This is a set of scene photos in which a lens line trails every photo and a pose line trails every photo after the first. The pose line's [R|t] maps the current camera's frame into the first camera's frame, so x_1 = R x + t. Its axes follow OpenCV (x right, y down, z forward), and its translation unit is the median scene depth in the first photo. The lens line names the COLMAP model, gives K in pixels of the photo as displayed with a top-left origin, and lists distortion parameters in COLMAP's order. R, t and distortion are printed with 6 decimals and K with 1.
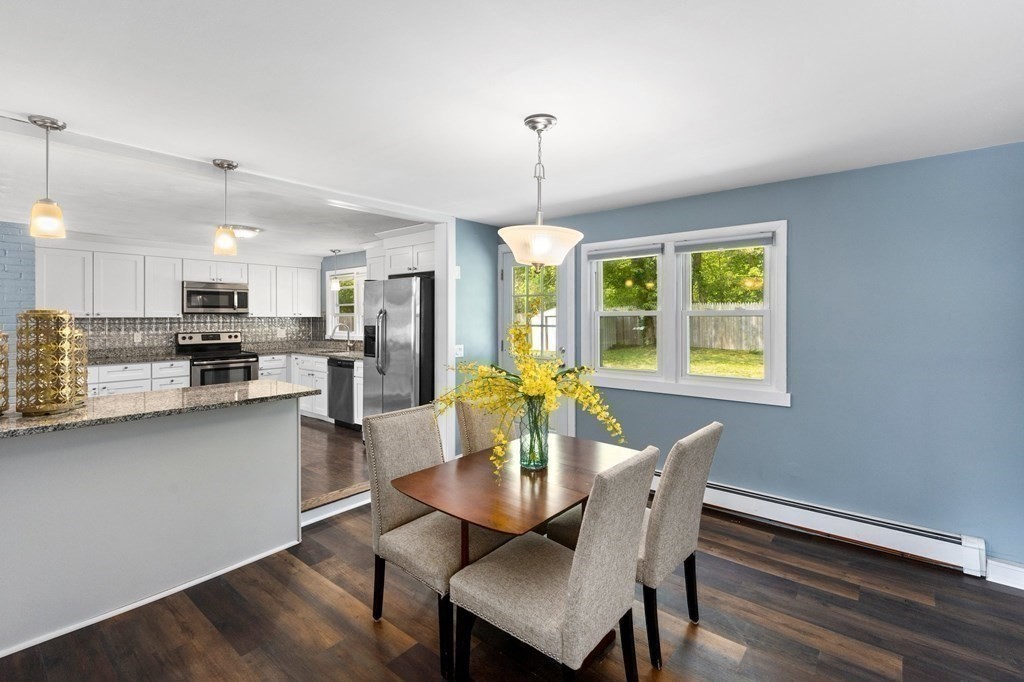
lens RADIAL K [[467.4, 0, 510.3], [0, 467.4, 324.1], [0, 0, 1]] dist [0.002887, 0.000140]
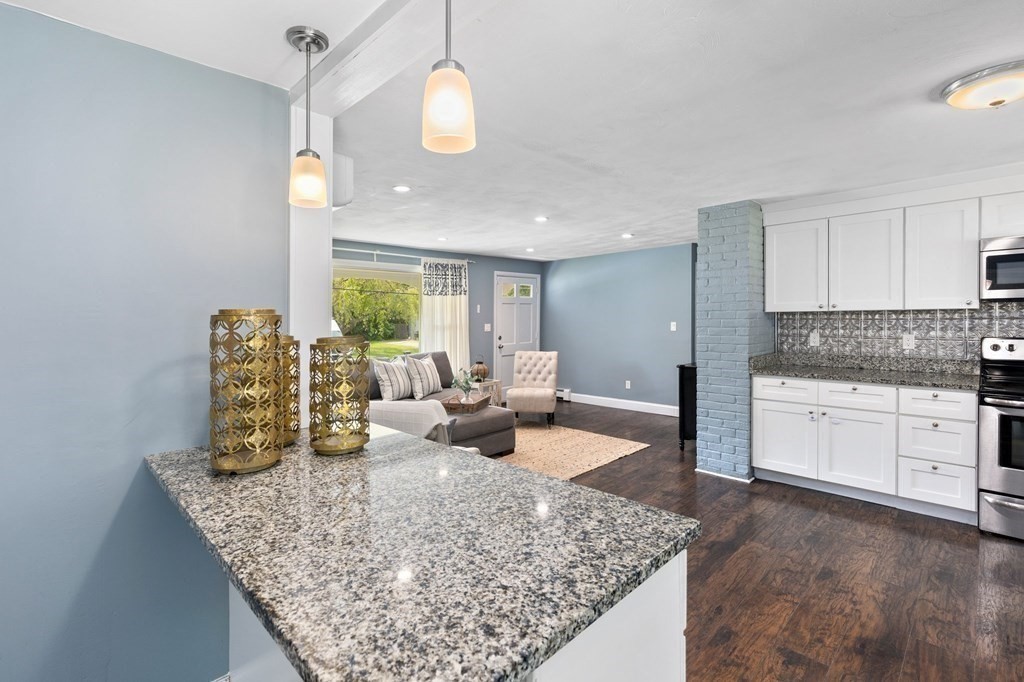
lens RADIAL K [[467.4, 0, 510.3], [0, 467.4, 324.1], [0, 0, 1]] dist [0.002887, 0.000140]
pose [[-0.096123, 0.020075, -0.995167, -0.120627], [0.001547, 0.999798, 0.020019, -0.007880], [0.995368, 0.000385, -0.096135, 0.513412]]
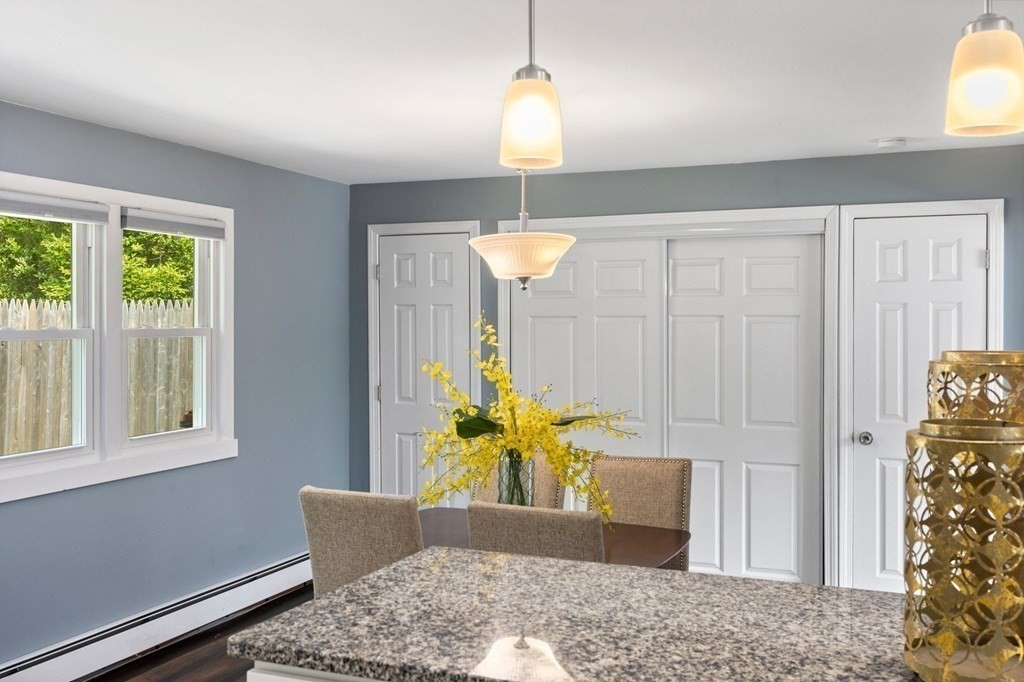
lens RADIAL K [[998.5, 0, 512.0], [0, 998.5, 341.0], [0, 0, 1]] dist [0.009528, 0.021764]
pose [[-0.305820, -0.018154, 0.951916, -0.583266], [0.013952, 0.999625, 0.023546, -0.022705], [-0.951987, 0.020482, -0.305452, 0.573808]]
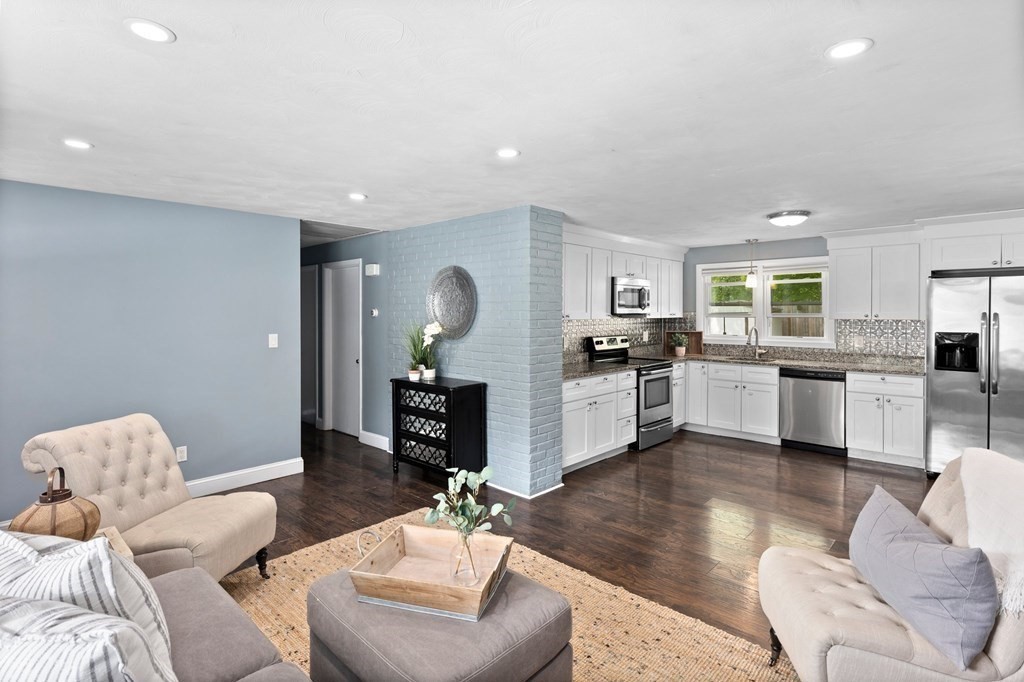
lens RADIAL K [[507.1, 0, 501.9], [0, 507.1, 316.0], [0, 0, 1]] dist [-0.000889, -0.000185]
pose [[0.997547, 0.002810, -0.069938, -0.820917], [-0.003062, 0.999989, -0.003489, -0.016243], [0.069928, 0.003695, 0.997545, 0.049047]]
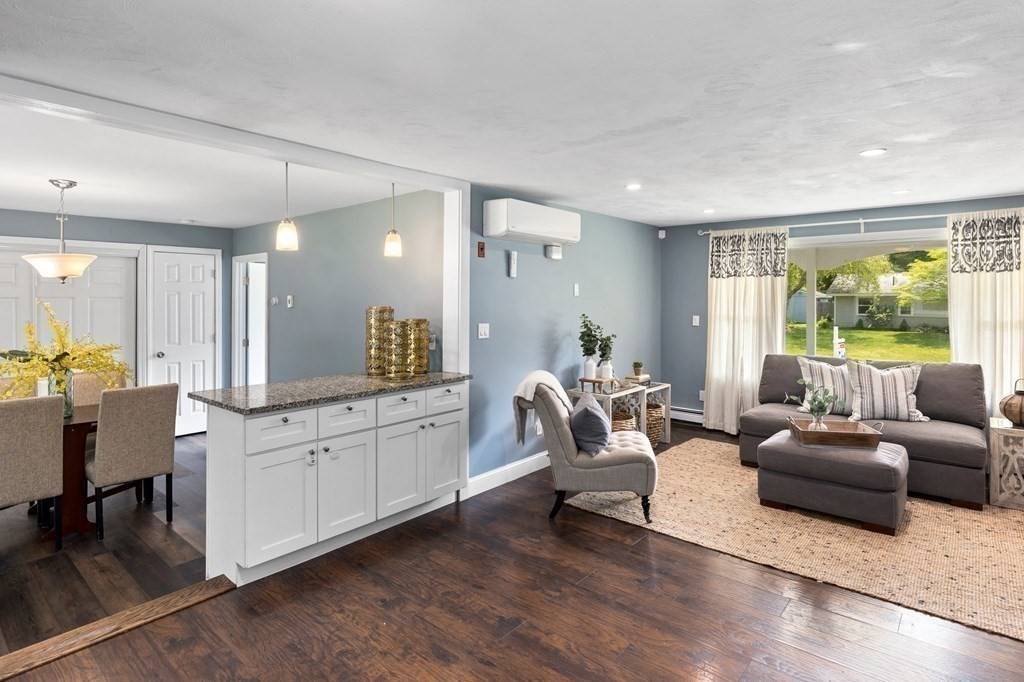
lens RADIAL K [[540.1, 0, 511.2], [0, 540.1, 303.2], [0, 0, 1]] dist [-0.000319, -0.000164]
pose [[-0.999878, 0.004105, 0.015083, -0.517303], [0.004435, 0.999749, 0.021950, -0.028351], [-0.014989, 0.022014, -0.999645, 0.999002]]
